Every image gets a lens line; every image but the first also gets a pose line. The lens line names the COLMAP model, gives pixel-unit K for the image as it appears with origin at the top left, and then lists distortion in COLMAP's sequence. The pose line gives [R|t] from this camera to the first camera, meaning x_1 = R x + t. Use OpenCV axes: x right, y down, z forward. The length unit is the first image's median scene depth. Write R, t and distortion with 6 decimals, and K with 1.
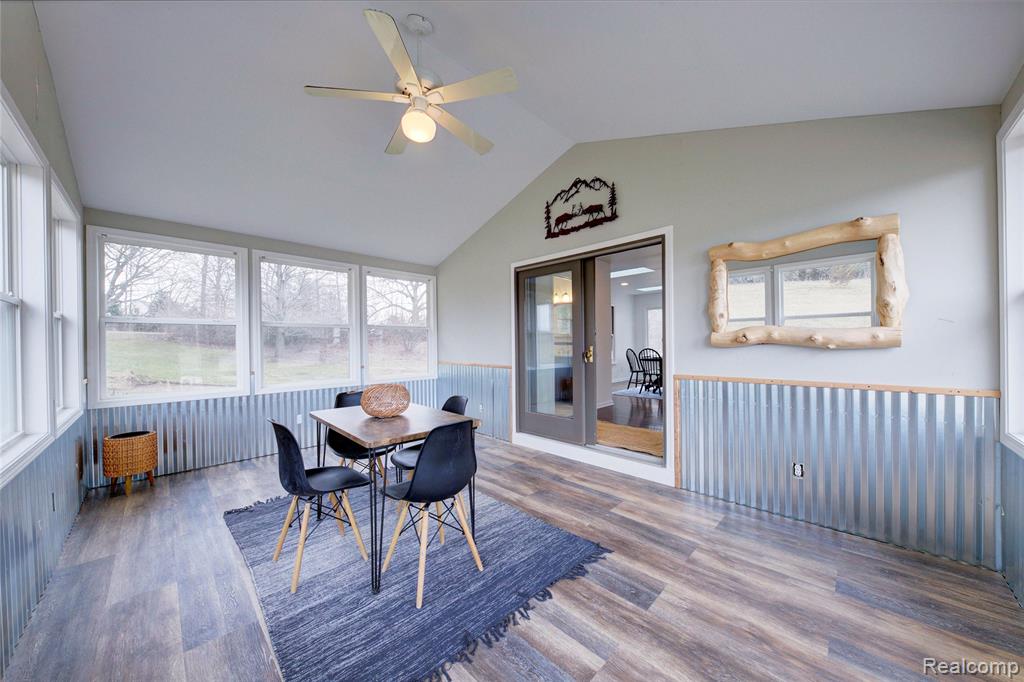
lens RADIAL K [[355.8, 0, 511.0], [0, 355.8, 341.8], [0, 0, 1]] dist [0.001582, -0.002054]
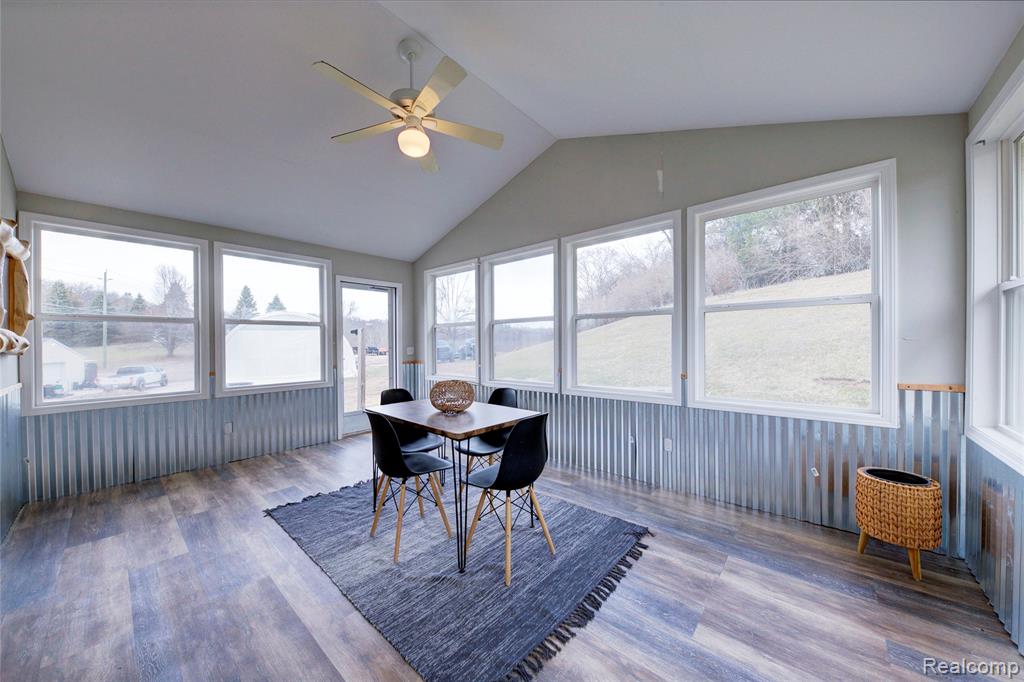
lens RADIAL K [[355.8, 0, 512.0], [0, 355.8, 345.2], [0, 0, 1]] dist [0.001582, -0.002054]
pose [[-0.997474, 0.023230, -0.067125, -0.499797], [0.022824, 0.999716, 0.006810, 0.014937], [0.067264, 0.005261, -0.997721, 2.224568]]
